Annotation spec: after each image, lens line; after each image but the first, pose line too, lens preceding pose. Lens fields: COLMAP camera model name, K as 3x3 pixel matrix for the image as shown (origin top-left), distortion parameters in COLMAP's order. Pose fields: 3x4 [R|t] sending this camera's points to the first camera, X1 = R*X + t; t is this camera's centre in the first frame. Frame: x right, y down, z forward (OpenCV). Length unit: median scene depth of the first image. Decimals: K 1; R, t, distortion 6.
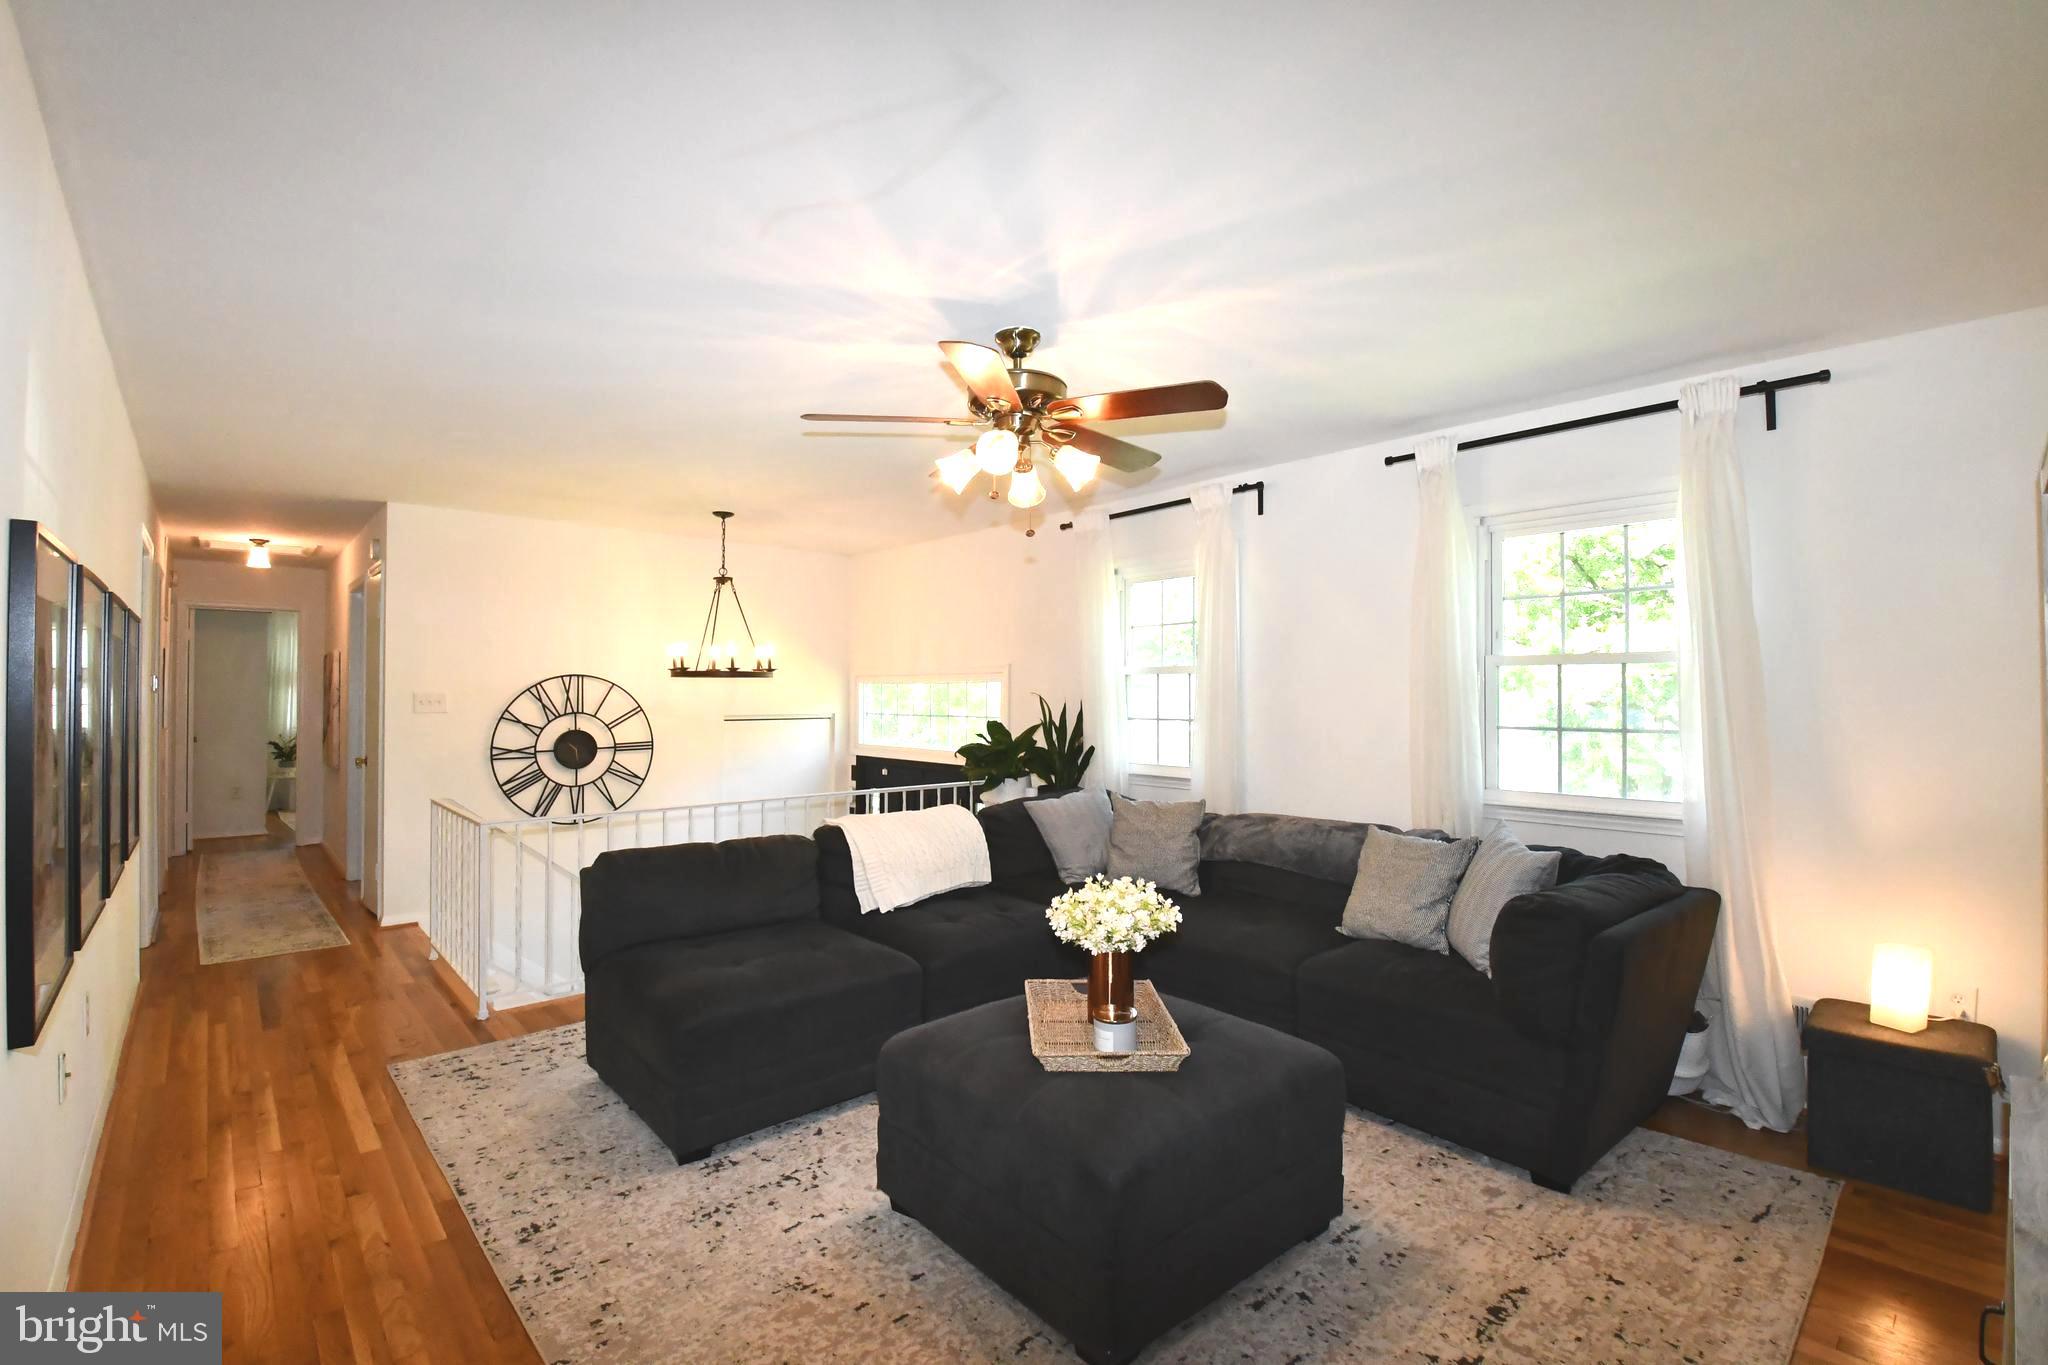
lens RADIAL K [[897.9, 0, 1011.1], [0, 897.9, 681.7], [0, 0, 1]] dist [0.000148, -0.016934]
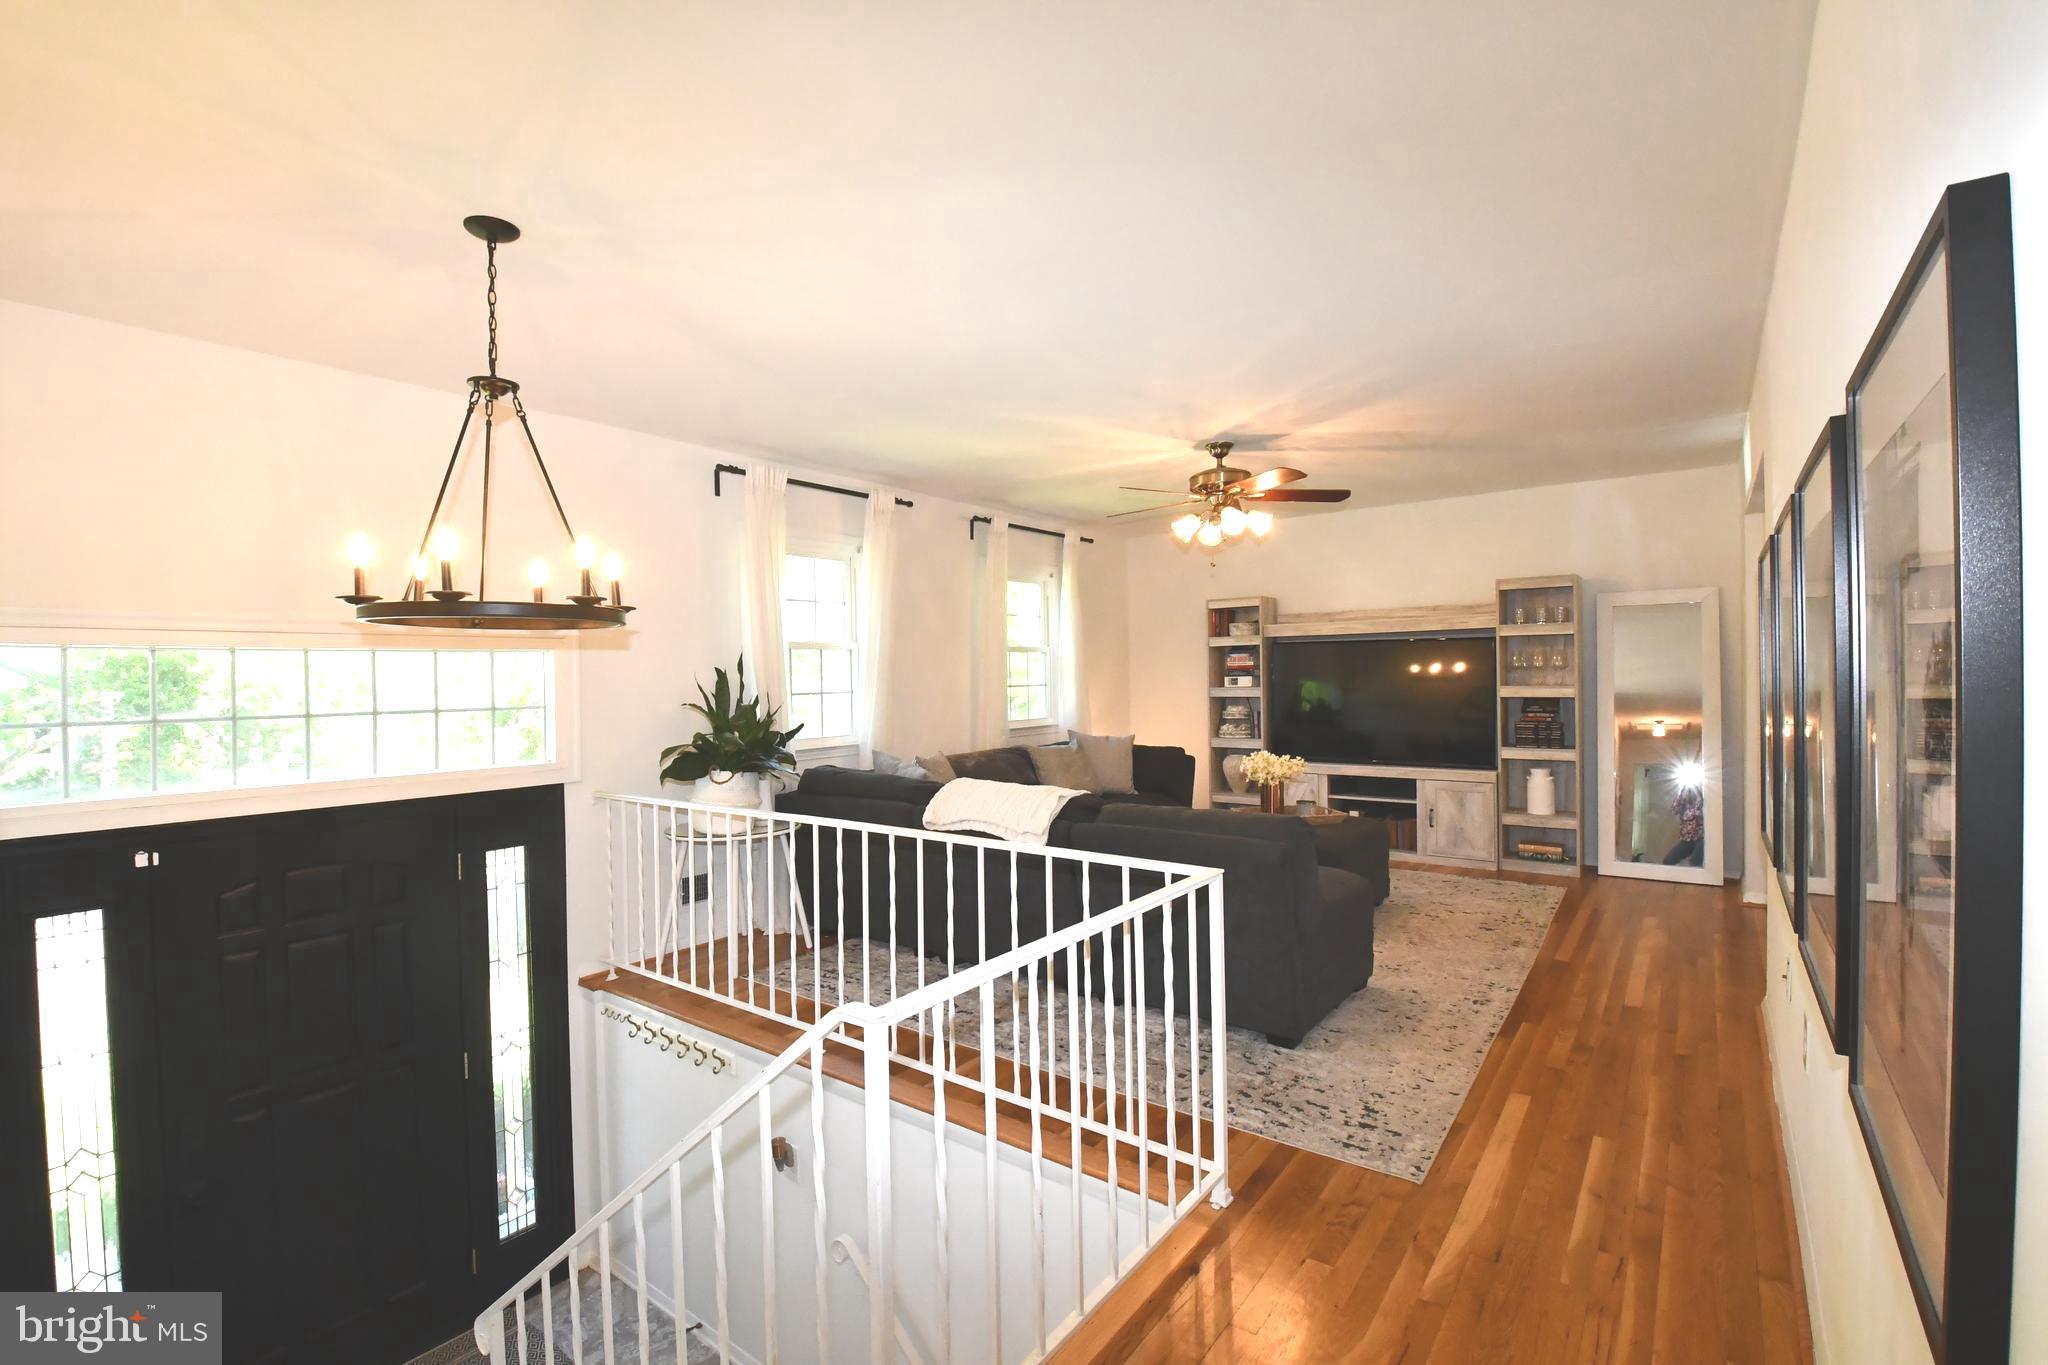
lens RADIAL K [[897.9, 0, 1011.1], [0, 897.9, 681.7], [0, 0, 1]] dist [0.000148, -0.016934]
pose [[-0.182116, -0.006379, 0.983256, -1.519683], [-0.002170, 0.999979, 0.006085, 0.038554], [-0.983275, -0.001025, -0.182126, 1.650646]]
